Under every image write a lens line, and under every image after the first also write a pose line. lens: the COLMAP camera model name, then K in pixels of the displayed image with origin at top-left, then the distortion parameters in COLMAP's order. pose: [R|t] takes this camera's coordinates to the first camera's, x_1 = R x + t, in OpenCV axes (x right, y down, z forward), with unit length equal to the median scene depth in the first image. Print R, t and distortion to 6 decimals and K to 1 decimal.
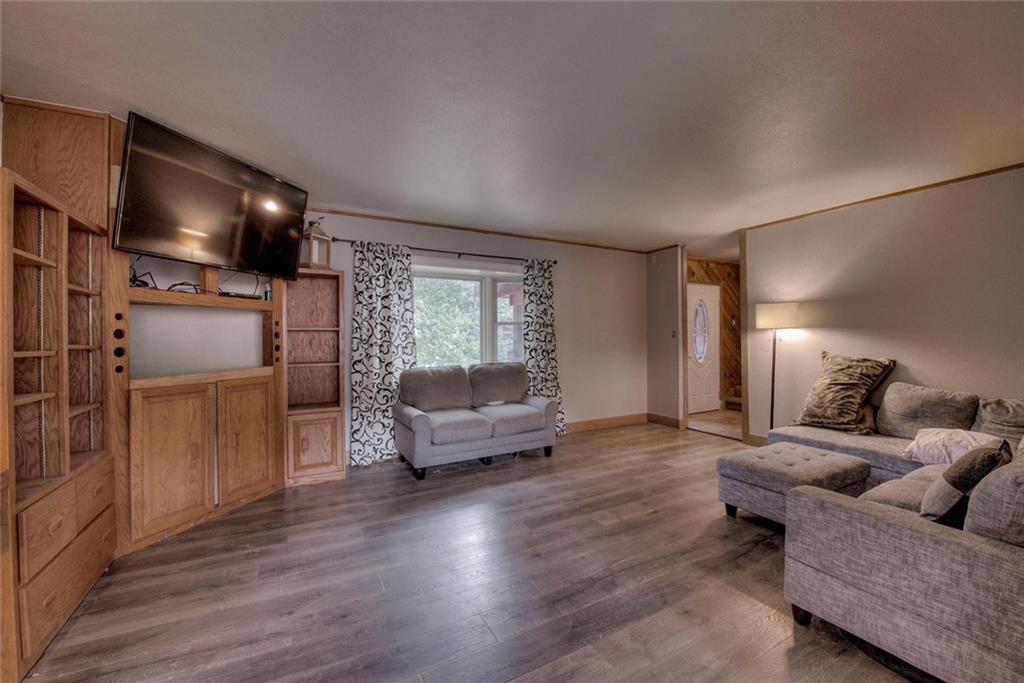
lens RADIAL K [[419.8, 0, 514.9], [0, 419.8, 339.6], [0, 0, 1]] dist [-0.020505, -0.000413]
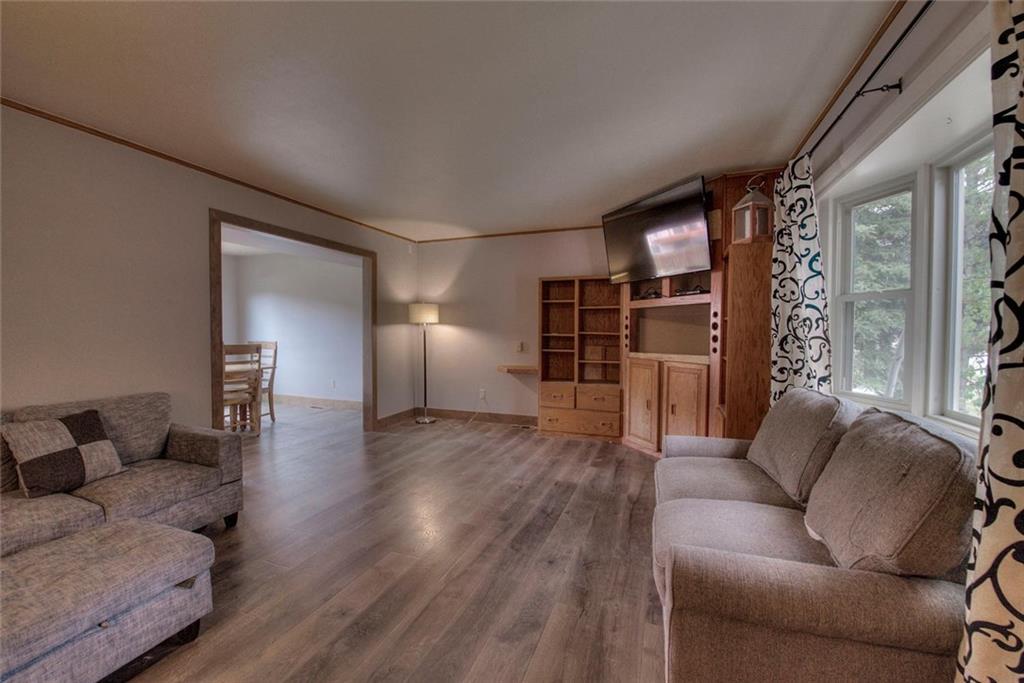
lens RADIAL K [[419.8, 0, 514.9], [0, 419.8, 339.6], [0, 0, 1]] dist [-0.020505, -0.000413]
pose [[-0.766233, 0.017244, -0.642332, 0.637745], [-0.000071, 0.999638, 0.026921, -0.008230], [0.642563, 0.020674, -0.765954, 2.050721]]
